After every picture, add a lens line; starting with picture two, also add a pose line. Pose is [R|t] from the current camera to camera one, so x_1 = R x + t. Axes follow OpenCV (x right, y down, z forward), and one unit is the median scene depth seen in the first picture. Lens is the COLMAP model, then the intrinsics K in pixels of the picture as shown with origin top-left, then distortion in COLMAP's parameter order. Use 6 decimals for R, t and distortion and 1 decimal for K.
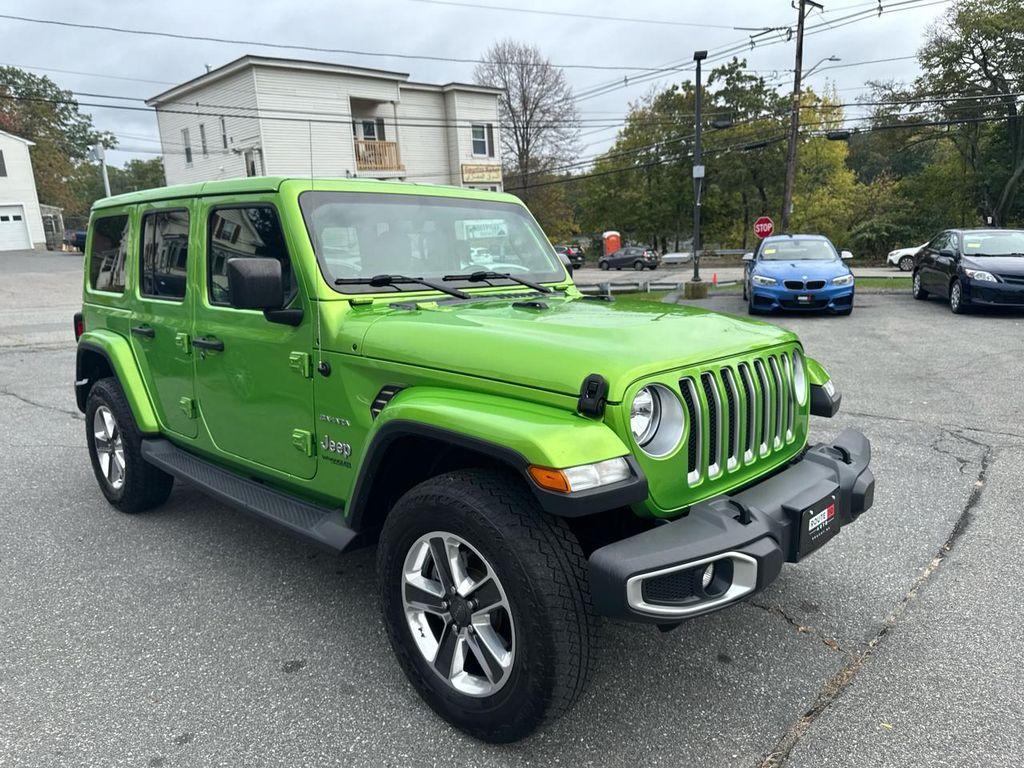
lens RADIAL K [[728.3, 0, 512.0], [0, 728.3, 384.0], [0, 0, 1]] dist [0.056720, -0.081184]
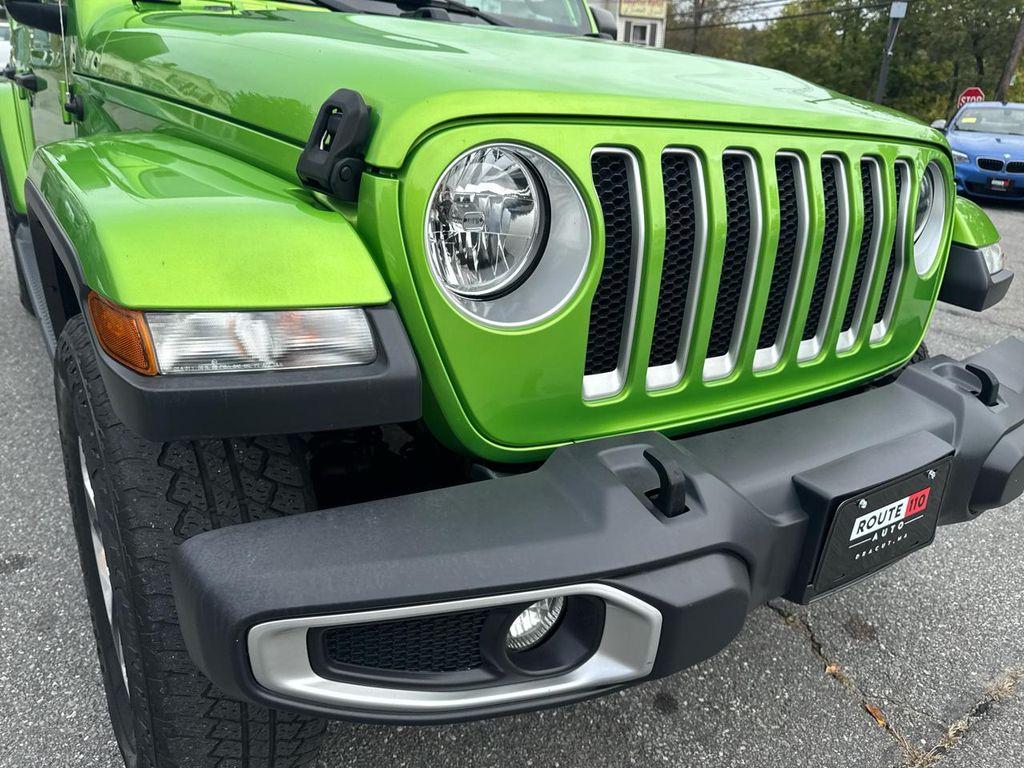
lens RADIAL K [[728.3, 0, 512.0], [0, 728.3, 384.0], [0, 0, 1]] dist [0.056720, -0.081184]
pose [[0.973919, 0.159860, -0.161018, 0.133136], [-0.128033, 0.973073, 0.191666, 0.024706], [0.187322, -0.166052, 0.968162, 0.278005]]
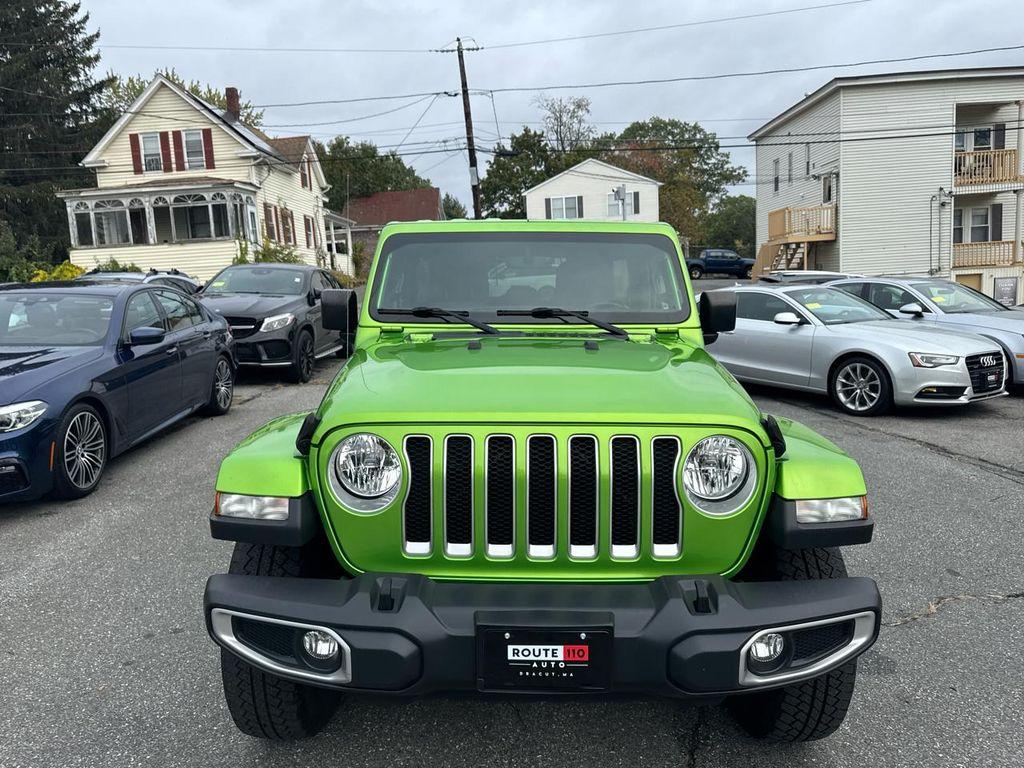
lens RADIAL K [[726.2, 0, 496.8], [0, 726.2, 388.7], [0, 0, 1]] dist [0.040361, -0.049183]
pose [[0.696773, 0.123884, -0.706513, 0.460602], [-0.142534, 0.989243, 0.032891, -0.053417], [0.702988, 0.077785, 0.706936, 0.213000]]
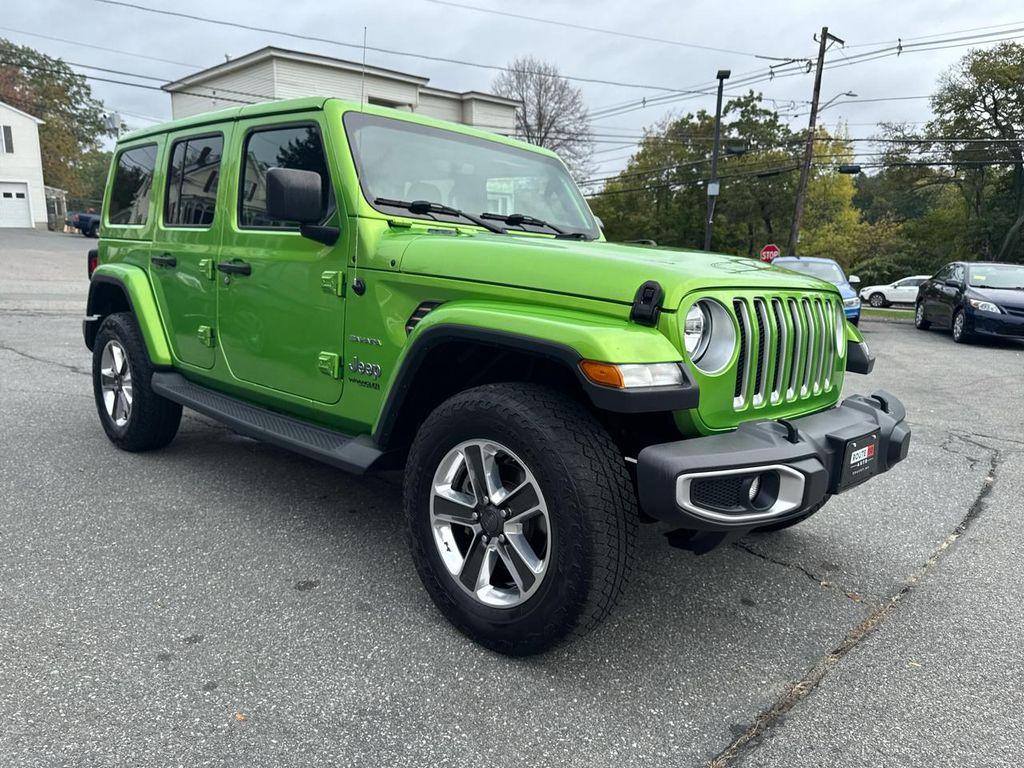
lens RADIAL K [[725.8, 0, 524.8], [0, 725.8, 395.1], [0, 0, 1]] dist [0.053244, -0.080173]
pose [[0.996968, 0.073402, 0.025817, -0.032429], [-0.073144, 0.997263, -0.010793, 0.075842], [-0.026539, 0.008872, 0.999608, 0.014198]]
